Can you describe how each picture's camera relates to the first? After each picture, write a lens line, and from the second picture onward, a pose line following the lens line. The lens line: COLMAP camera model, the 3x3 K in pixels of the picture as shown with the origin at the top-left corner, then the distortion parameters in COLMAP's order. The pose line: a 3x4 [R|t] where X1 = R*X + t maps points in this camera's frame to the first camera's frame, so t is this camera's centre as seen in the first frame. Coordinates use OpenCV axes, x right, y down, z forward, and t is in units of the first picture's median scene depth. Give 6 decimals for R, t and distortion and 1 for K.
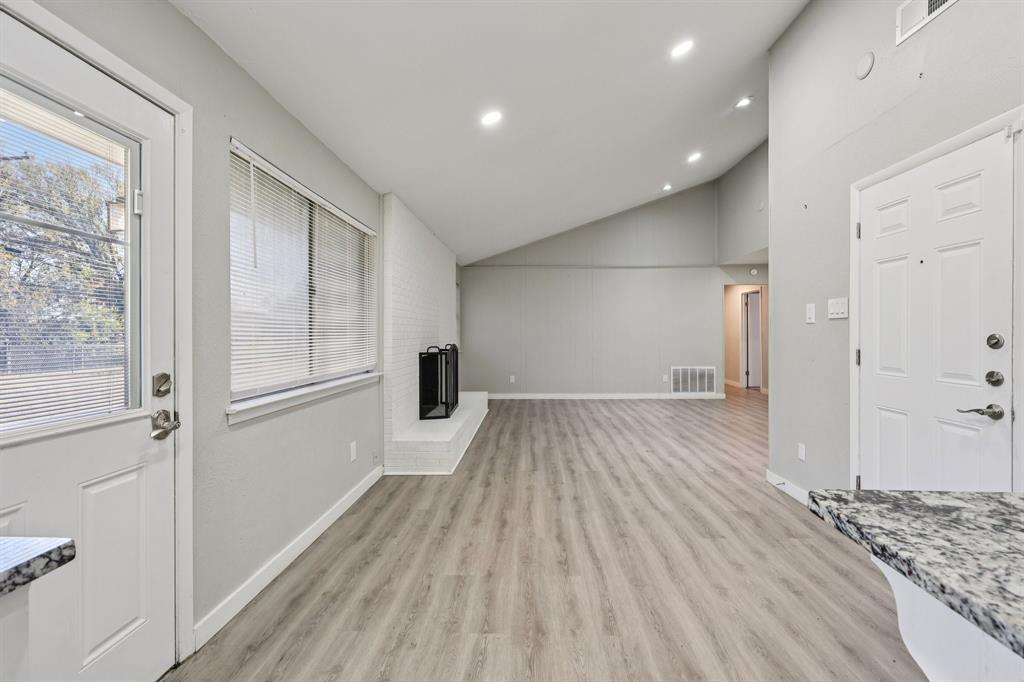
lens RADIAL K [[431.0, 0, 513.7], [0, 431.0, 333.1], [0, 0, 1]] dist [0.000708, 0.000237]
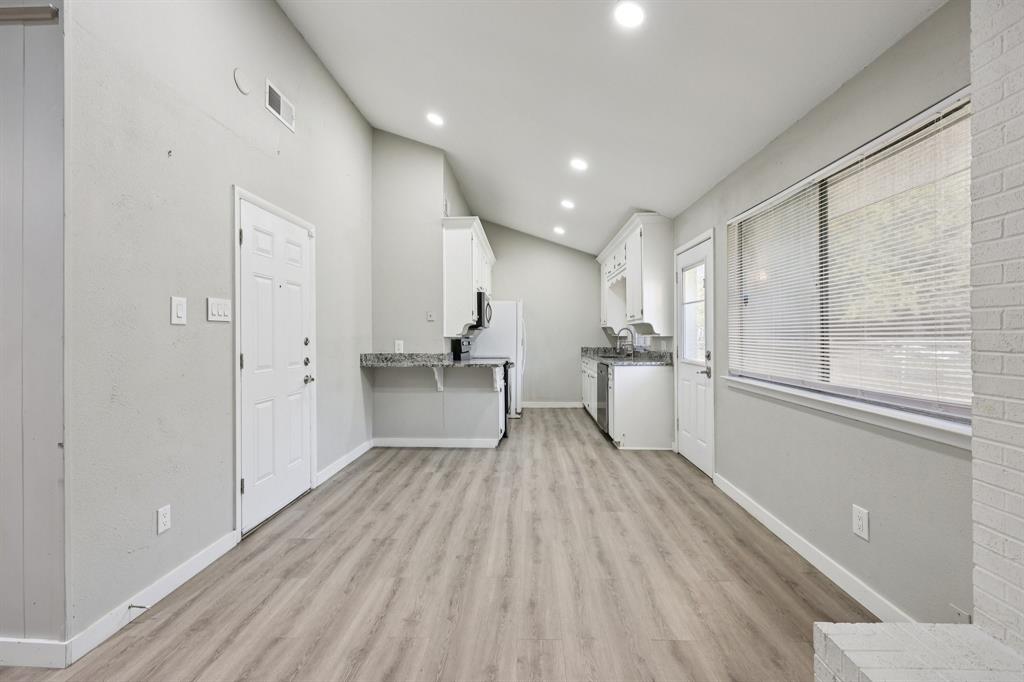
lens RADIAL K [[424.1, 0, 515.1], [0, 424.1, 336.1], [0, 0, 1]] dist [-0.001660, 0.000452]
pose [[-0.999932, 0.008588, -0.007943, 0.211828], [0.008557, 0.999956, 0.003867, -0.002501], [0.007976, 0.003799, -0.999961, 2.590186]]
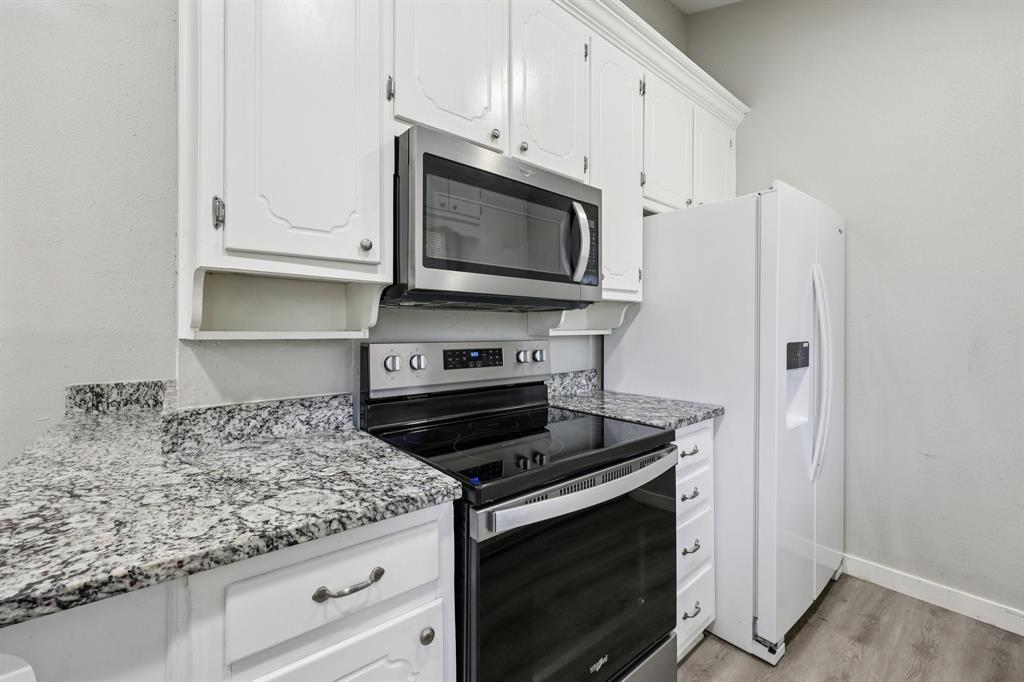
lens RADIAL K [[427.3, 0, 513.2], [0, 427.3, 329.1], [0, 0, 1]] dist [-0.000426, 0.000325]
pose [[-0.678485, 0.008578, 0.734565, -0.103916], [0.012116, 0.999926, -0.000485, 0.000187], [-0.734515, 0.008570, -0.678539, 0.293459]]
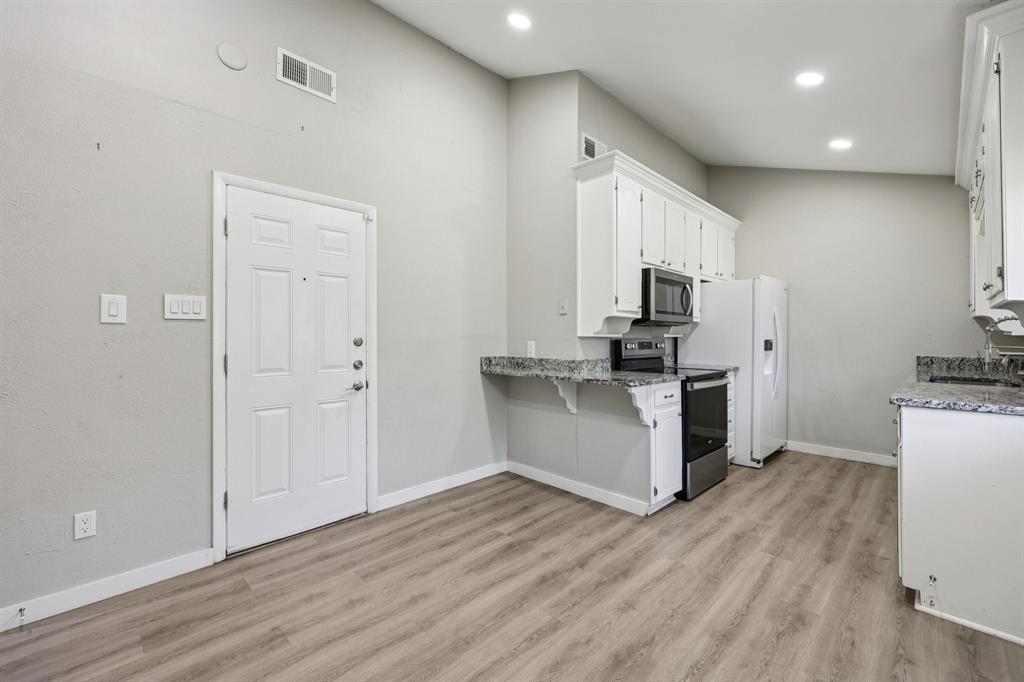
lens RADIAL K [[424.1, 0, 515.1], [0, 424.1, 336.1], [0, 0, 1]] dist [-0.001660, 0.000452]
pose [[-0.734688, 0.007289, 0.678366, -0.350127], [0.009015, 0.999959, -0.000981, 0.005226], [-0.678345, 0.005395, -0.734724, 1.612536]]
